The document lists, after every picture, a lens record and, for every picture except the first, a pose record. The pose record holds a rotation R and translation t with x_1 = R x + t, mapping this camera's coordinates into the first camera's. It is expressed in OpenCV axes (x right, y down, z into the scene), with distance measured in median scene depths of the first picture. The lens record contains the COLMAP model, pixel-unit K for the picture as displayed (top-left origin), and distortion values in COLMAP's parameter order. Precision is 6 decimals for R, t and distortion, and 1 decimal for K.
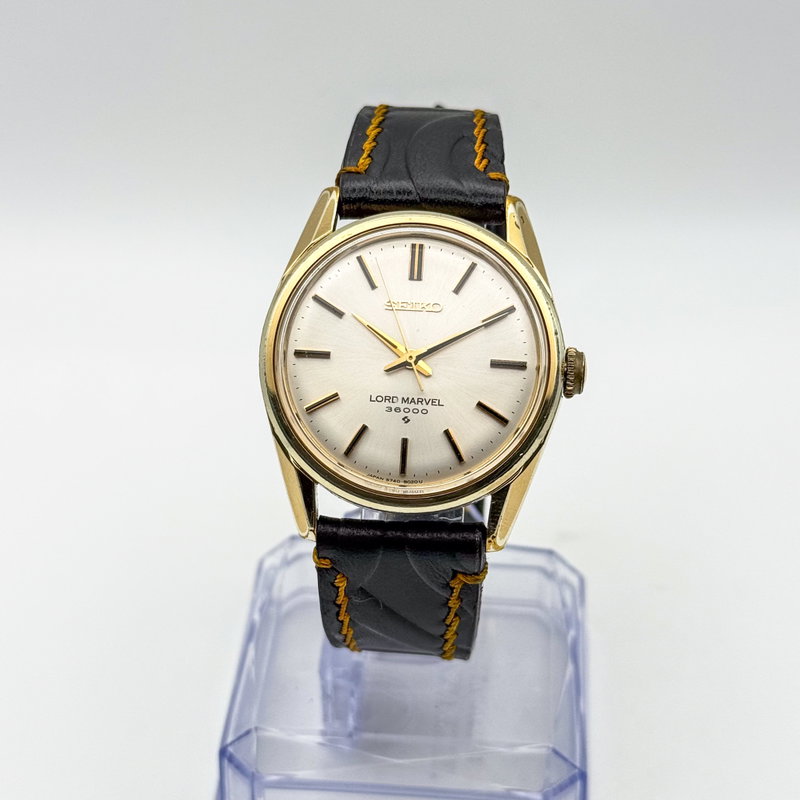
lens RADIAL K [[1861.1, 0, 400.0], [0, 1861.1, 400.0], [0, 0, 1]] dist [0.023558, -0.057226]
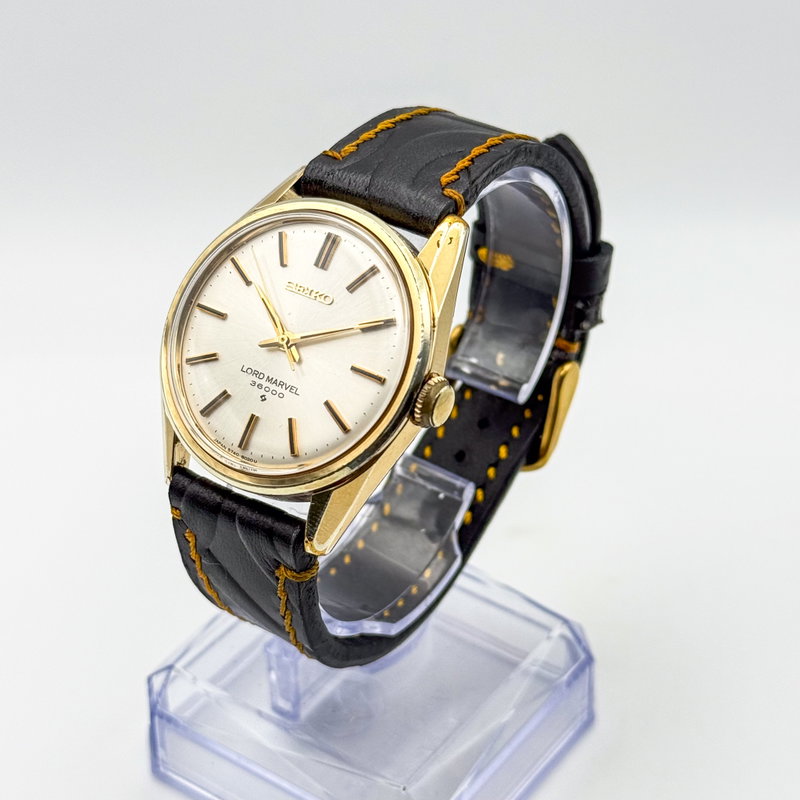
lens RADIAL K [[1861.1, 0, 400.0], [0, 1861.1, 400.0], [0, 0, 1]] dist [0.023558, -0.057226]
pose [[0.859584, 0.284102, -0.424738, 0.486364], [-0.293667, 0.954877, 0.044382, -0.053795], [0.418181, 0.086582, 0.904228, 0.122122]]
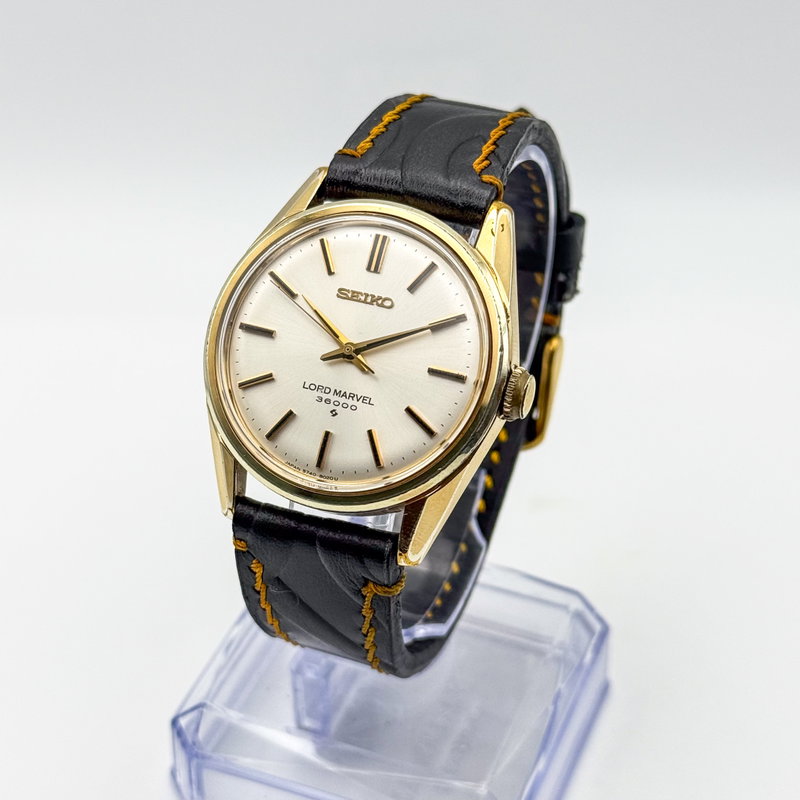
lens RADIAL K [[1861.1, 0, 400.0], [0, 1861.1, 400.0], [0, 0, 1]] dist [0.023558, -0.057226]
pose [[0.956860, 0.168762, -0.236511, 0.258973], [-0.170956, 0.985213, 0.011356, -0.012545], [0.234931, 0.029567, 0.971562, 0.071687]]
